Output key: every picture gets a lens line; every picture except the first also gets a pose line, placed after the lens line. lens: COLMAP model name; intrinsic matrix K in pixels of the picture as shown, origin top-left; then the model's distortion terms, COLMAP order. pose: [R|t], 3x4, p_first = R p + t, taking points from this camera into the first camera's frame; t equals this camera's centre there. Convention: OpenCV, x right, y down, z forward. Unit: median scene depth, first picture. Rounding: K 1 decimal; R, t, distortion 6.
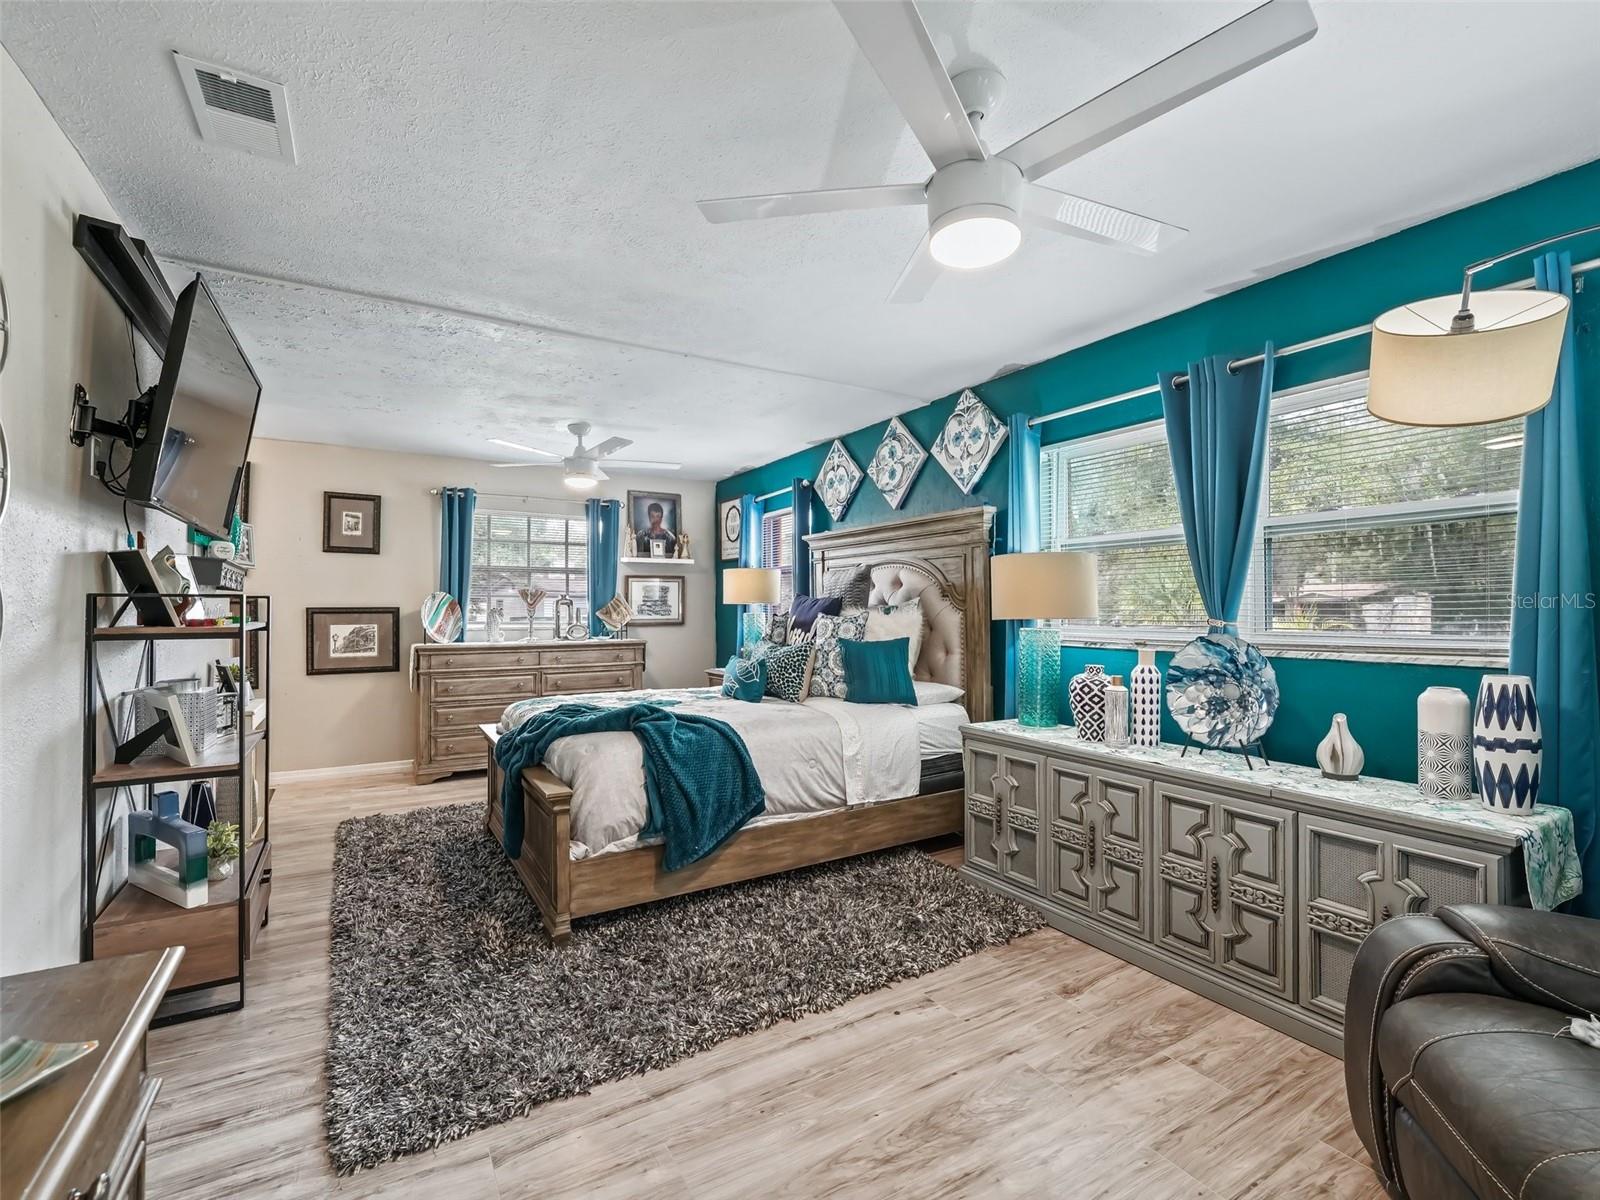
lens RADIAL K [[736.6, 0, 792.5], [0, 736.6, 602.3], [0, 0, 1]] dist [0.000569, -0.000572]
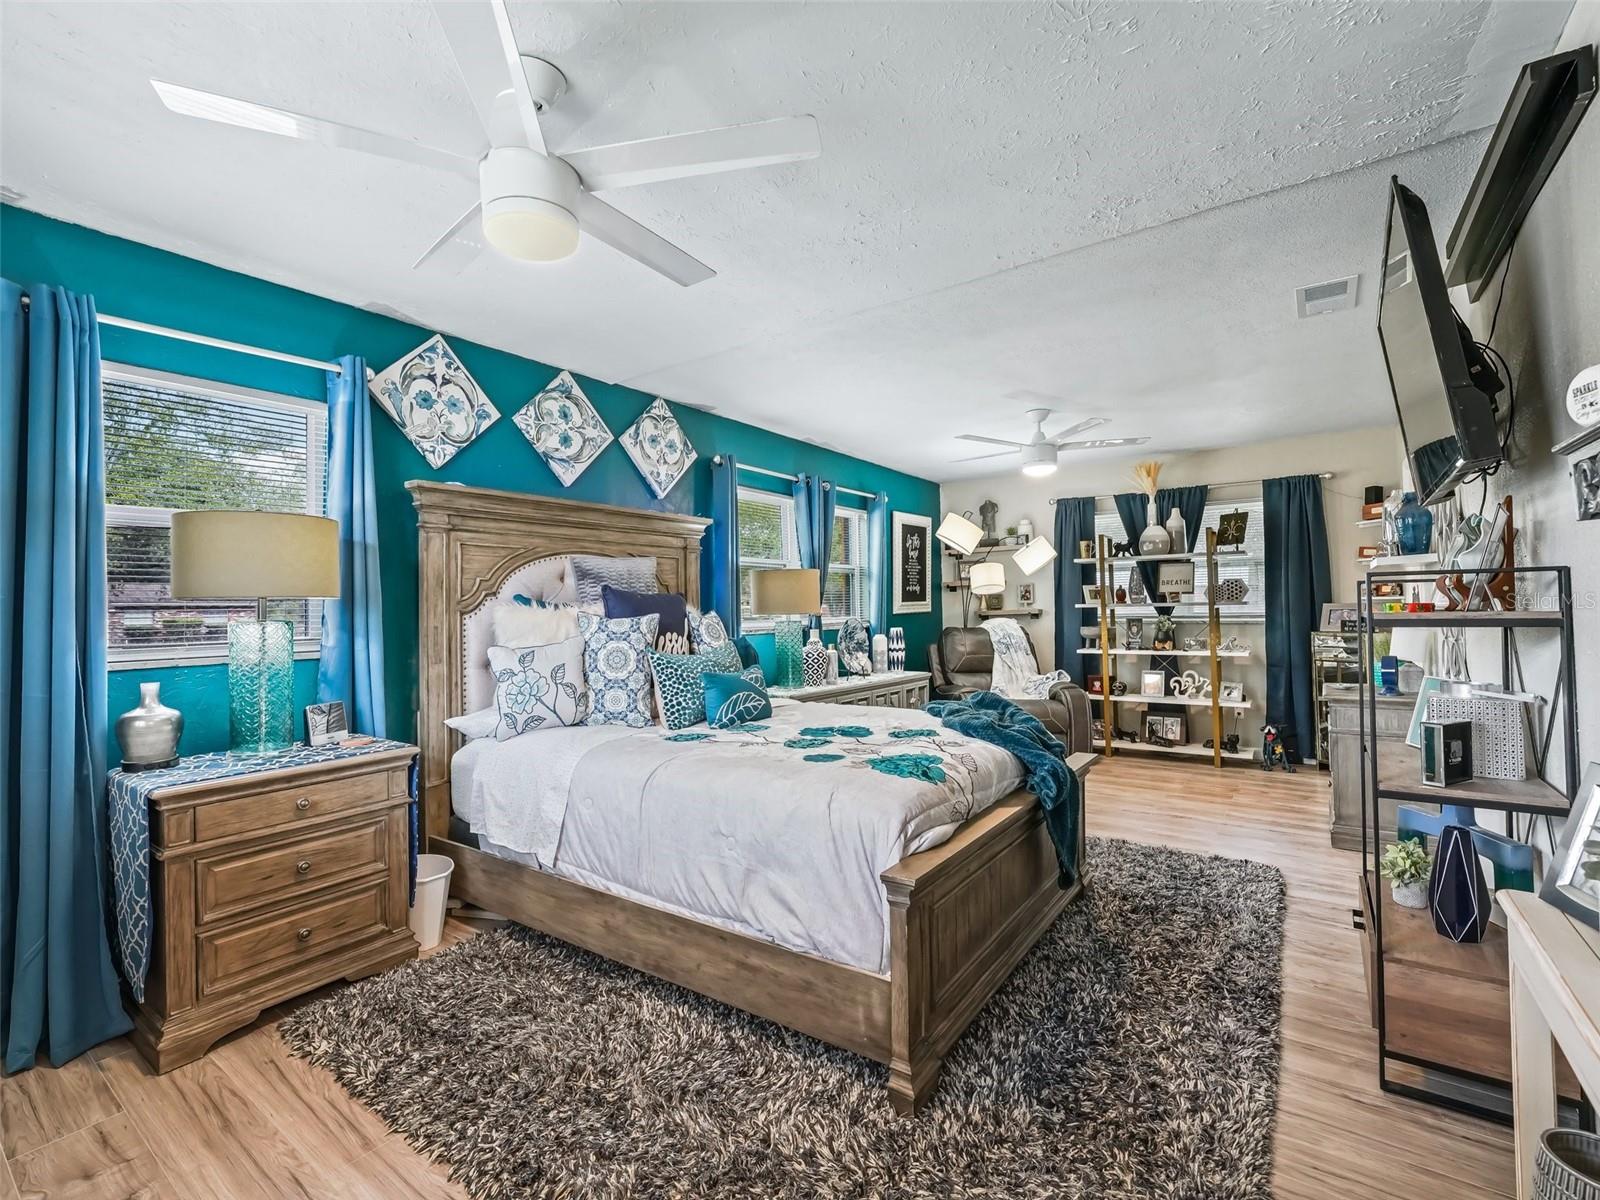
lens RADIAL K [[736.6, 0, 792.5], [0, 736.6, 602.3], [0, 0, 1]] dist [0.000569, -0.000572]
pose [[-0.406899, 0.007595, 0.913442, -0.706758], [-0.000166, 0.999965, -0.008388, 0.008466], [-0.913473, -0.003565, -0.406884, 1.118647]]
